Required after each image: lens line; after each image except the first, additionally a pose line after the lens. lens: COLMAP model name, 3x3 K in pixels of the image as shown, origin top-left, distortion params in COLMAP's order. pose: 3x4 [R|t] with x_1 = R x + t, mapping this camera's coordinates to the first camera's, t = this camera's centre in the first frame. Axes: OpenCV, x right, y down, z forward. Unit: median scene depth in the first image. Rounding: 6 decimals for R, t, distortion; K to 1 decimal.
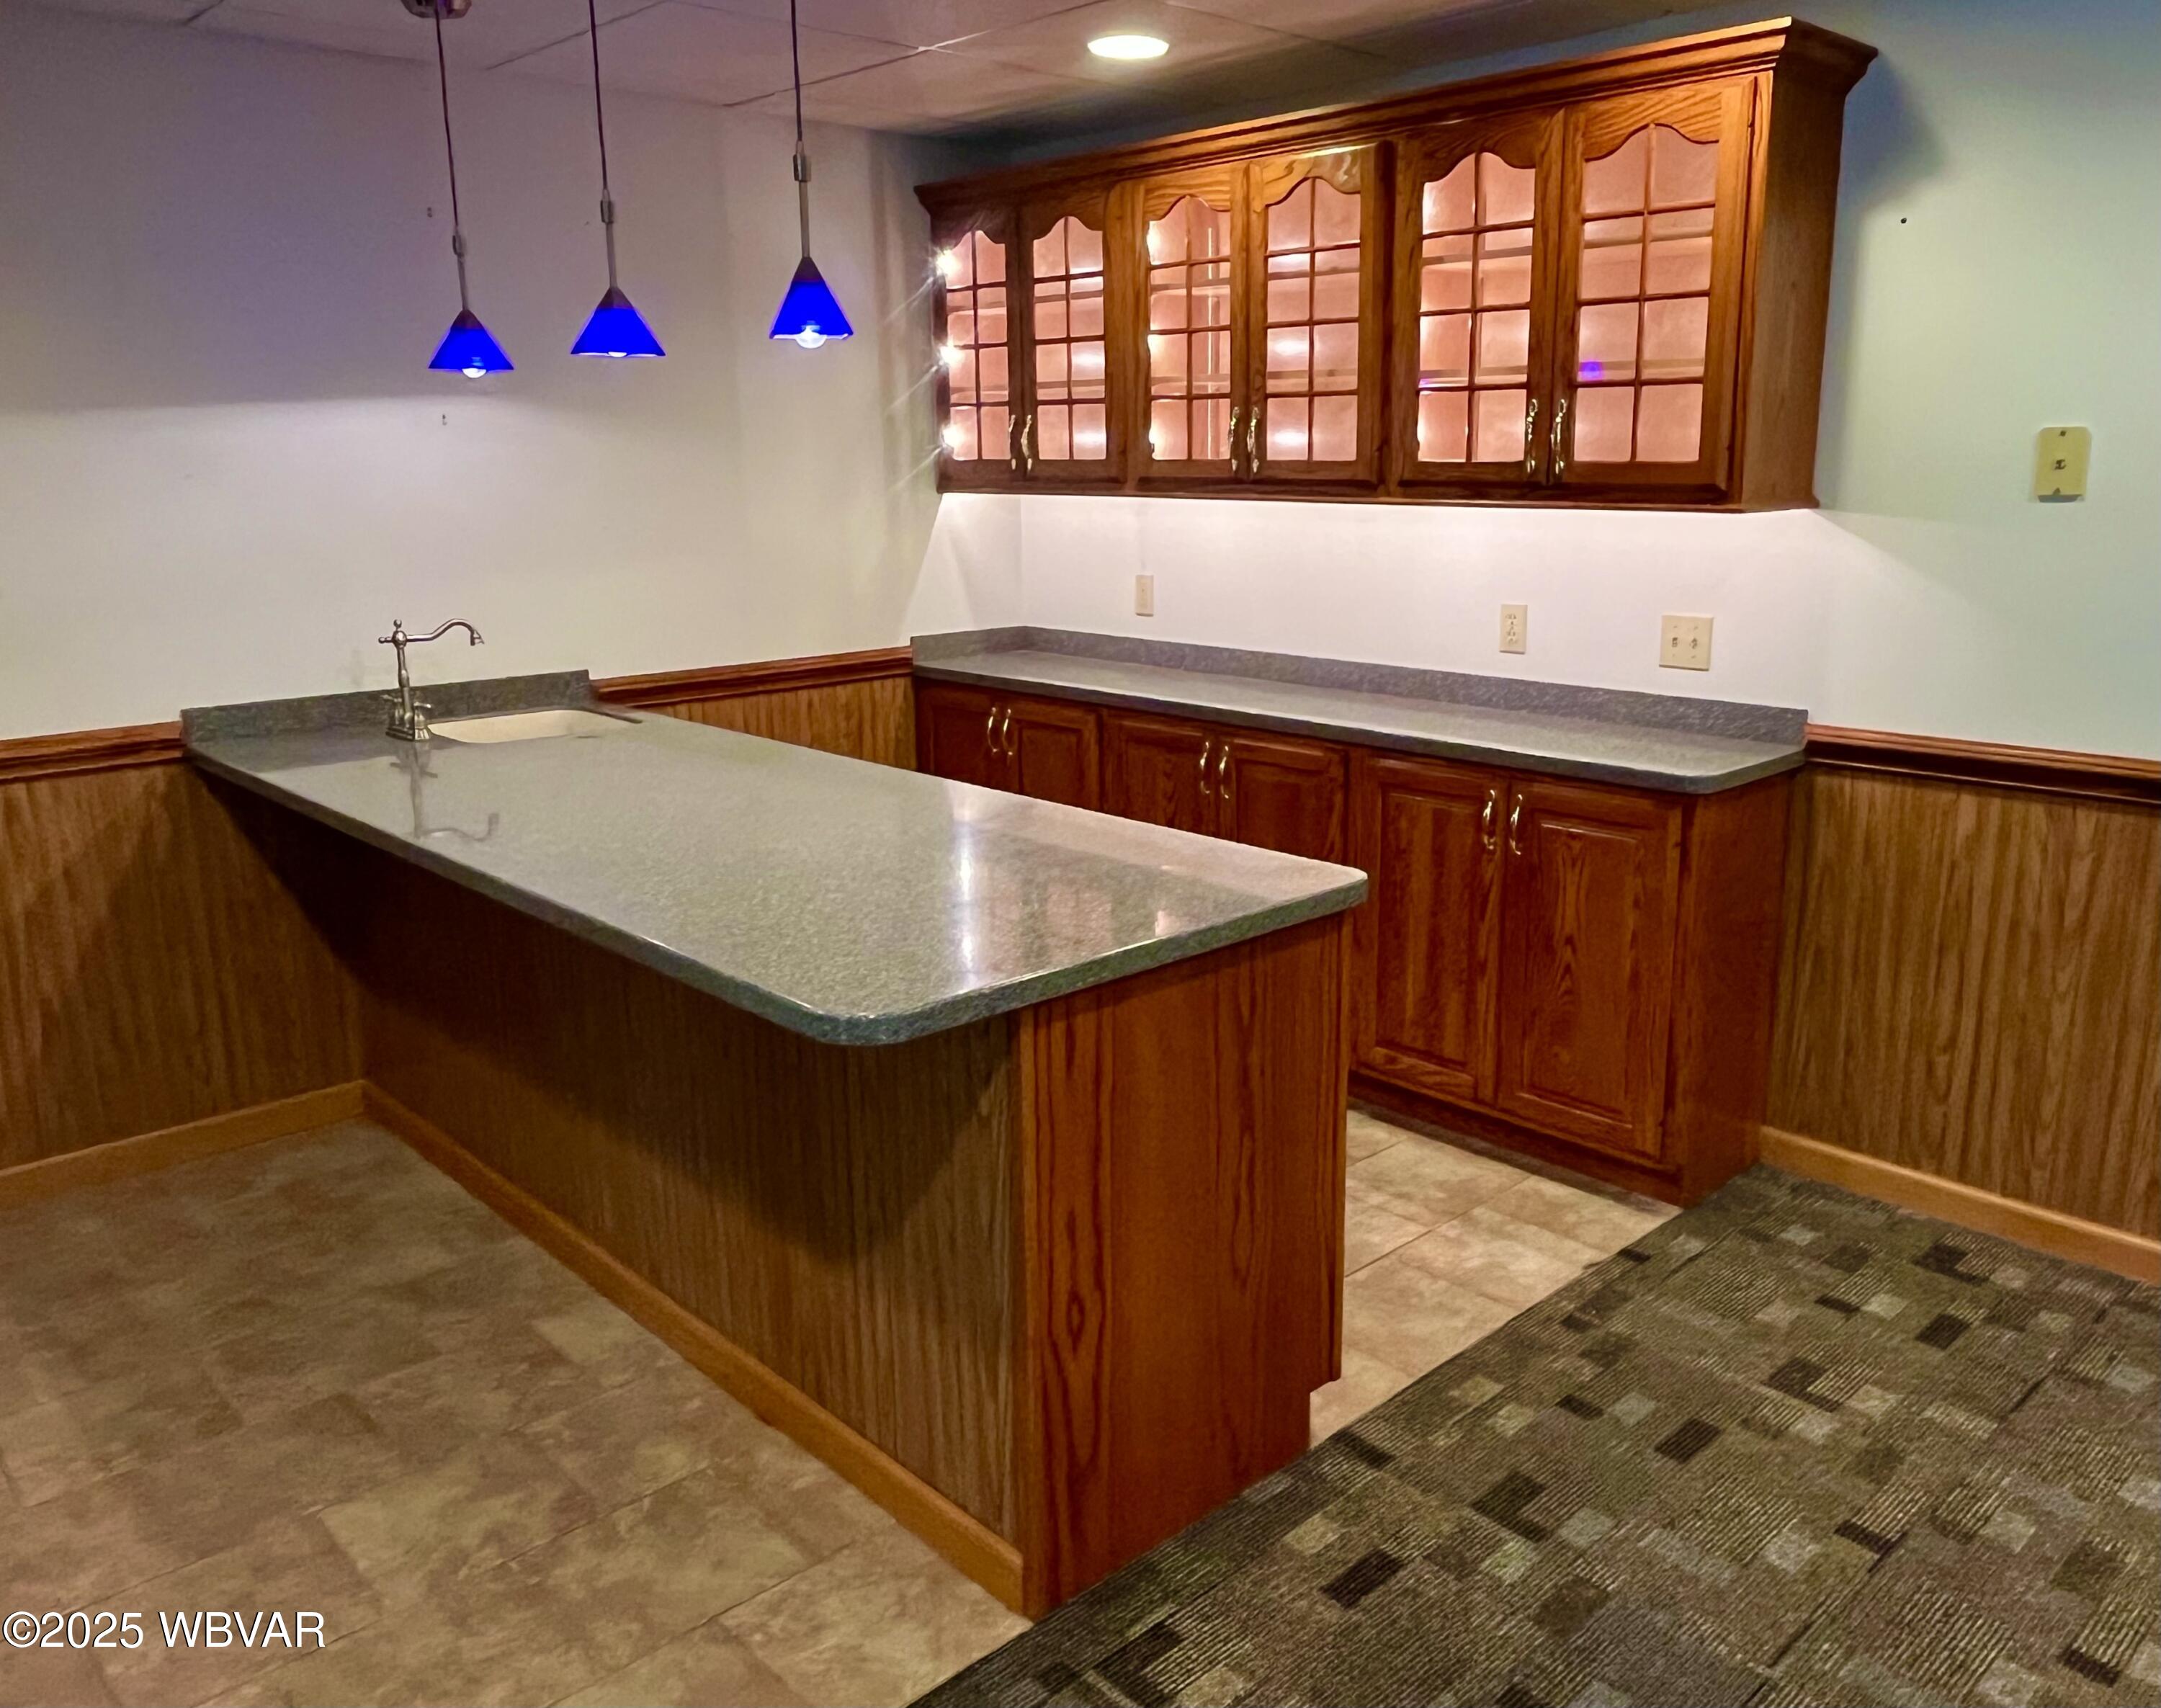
lens RADIAL K [[1658.3, 0, 1080.5], [0, 1658.3, 854.0], [0, 0, 1]] dist [0.000718, -0.000541]
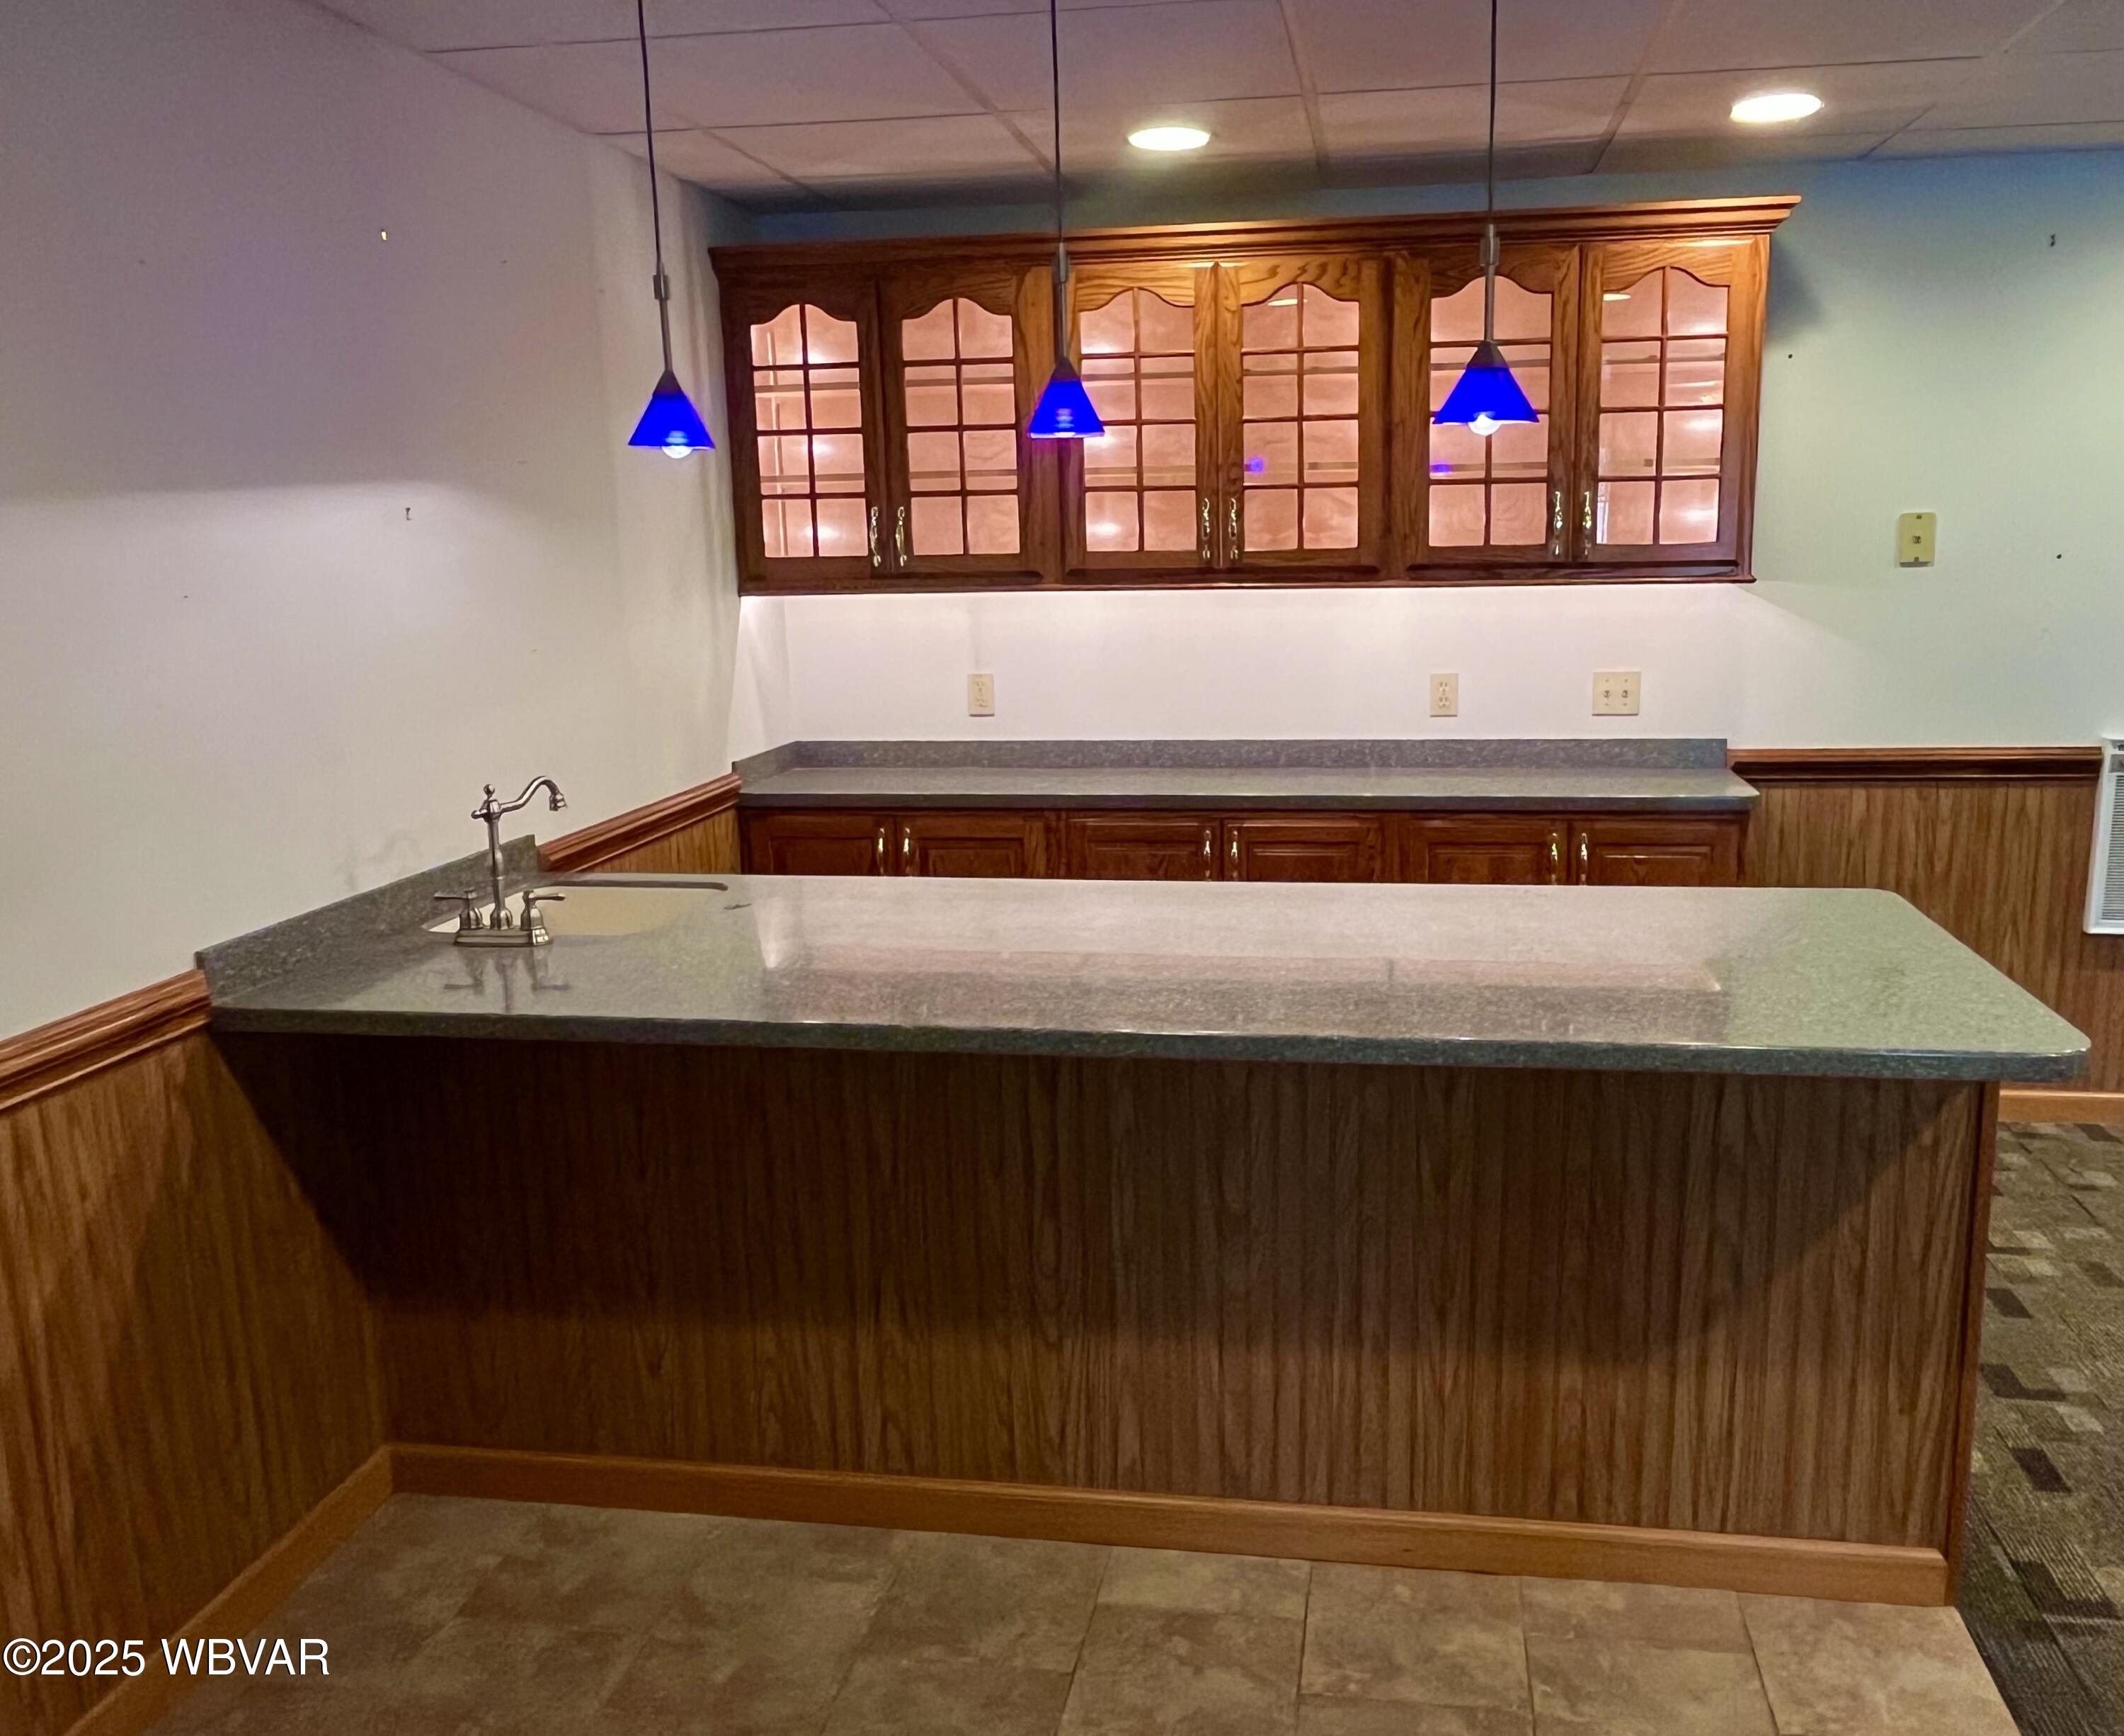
lens RADIAL K [[1707.0, 0, 1066.9], [0, 1707.0, 880.5], [0, 0, 1]] dist [0.000836, -0.004733]
pose [[0.786588, -0.133019, 0.602980, -0.687236], [0.161297, 0.986879, 0.007296, -0.065780], [-0.596039, 0.091520, 0.797723, 0.261430]]
